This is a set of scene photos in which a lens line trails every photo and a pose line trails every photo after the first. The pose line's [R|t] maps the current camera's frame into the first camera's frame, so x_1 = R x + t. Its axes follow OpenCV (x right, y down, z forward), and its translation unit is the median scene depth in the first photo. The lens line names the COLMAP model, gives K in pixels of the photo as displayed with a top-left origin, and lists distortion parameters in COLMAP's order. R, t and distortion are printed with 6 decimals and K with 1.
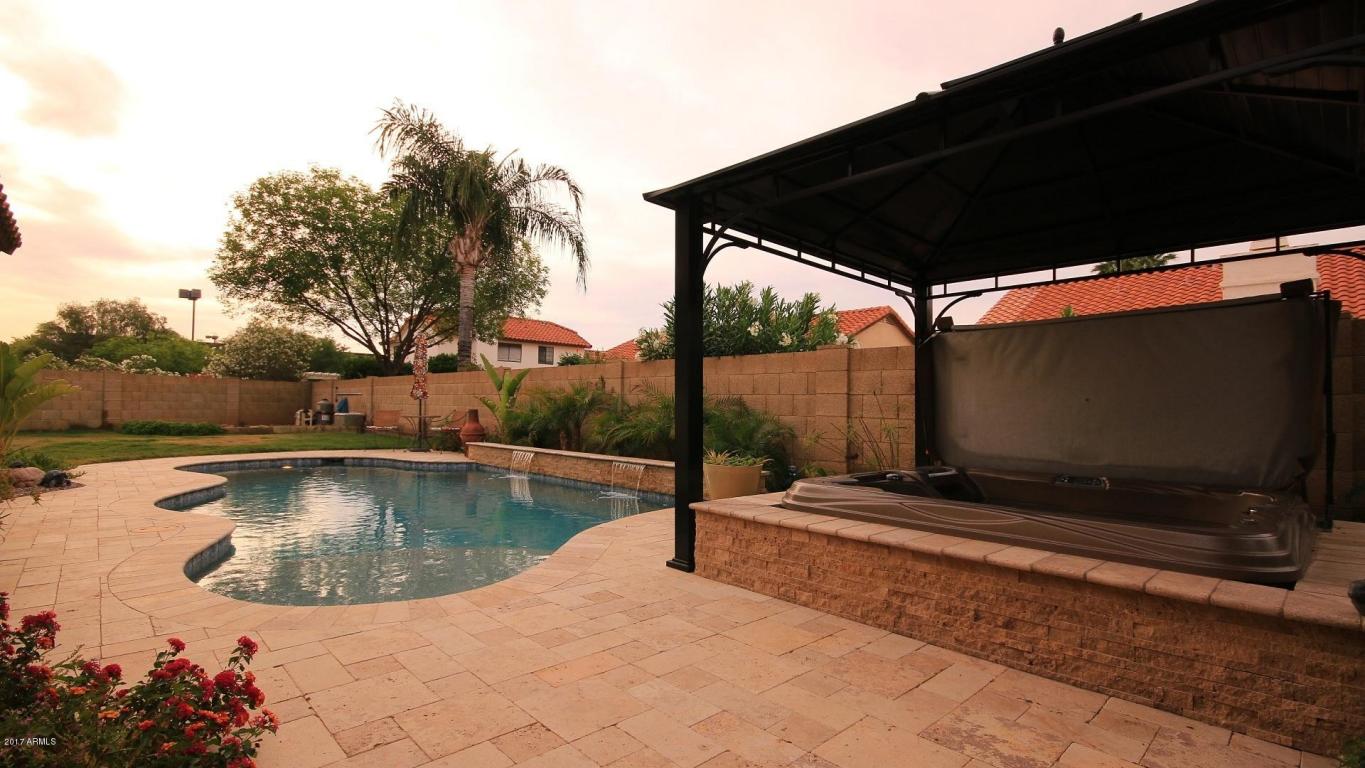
lens RADIAL K [[627.1, 0, 677.4], [0, 627.1, 393.1], [0, 0, 1]] dist [0.000469, 0.000053]
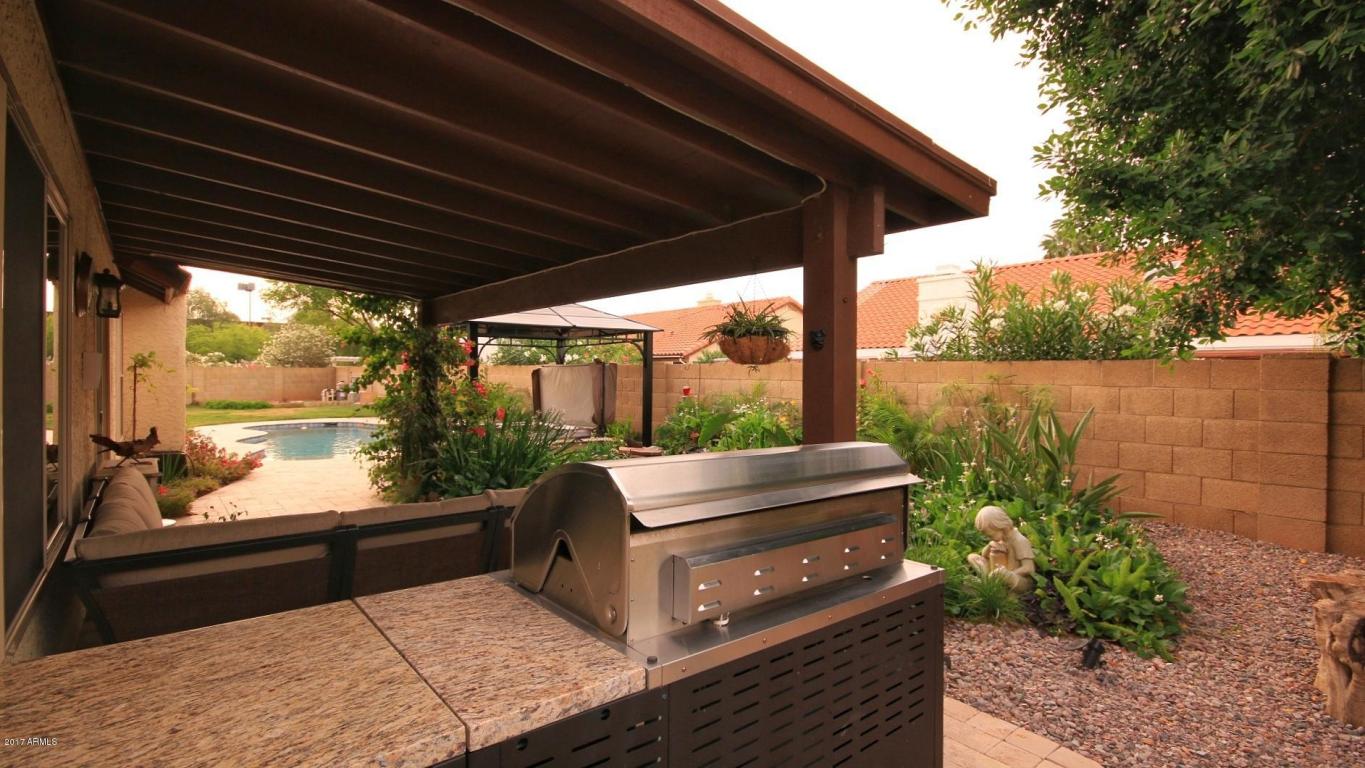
lens RADIAL K [[653.6, 0, 682.5], [0, 653.6, 384.0], [0, 0, 1]] dist [-0.000044, 0.000003]
pose [[0.996868, -0.015035, -0.077647, 0.295074], [0.018266, 0.998989, 0.041067, -0.030151], [0.076951, -0.042357, 0.996135, -0.371653]]
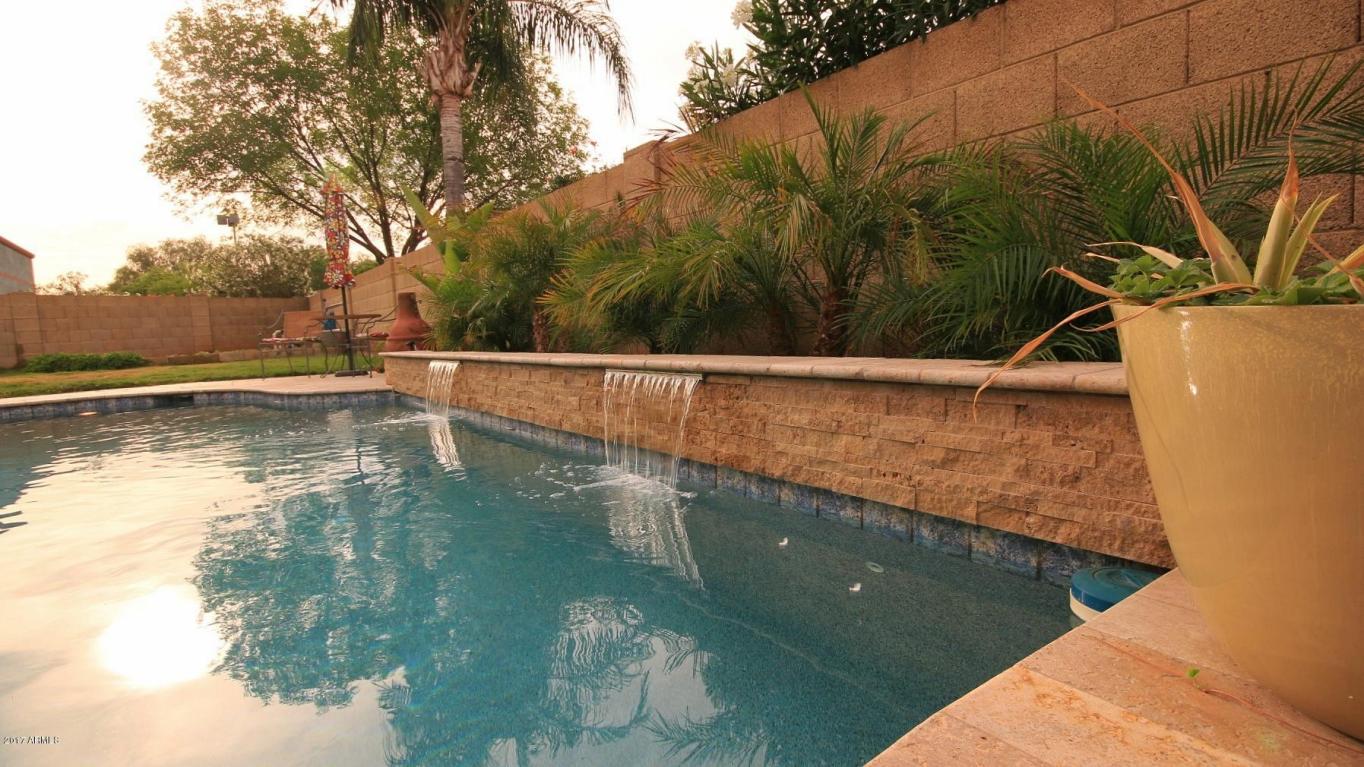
lens RADIAL K [[626.6, 0, 676.9], [0, 626.6, 392.6], [0, 0, 1]] dist [0.000469, 0.000053]
pose [[0.987016, -0.049248, -0.152888, -0.008925], [0.069155, 0.989392, 0.127753, 0.038597], [0.144975, -0.136668, 0.979951, 0.322243]]
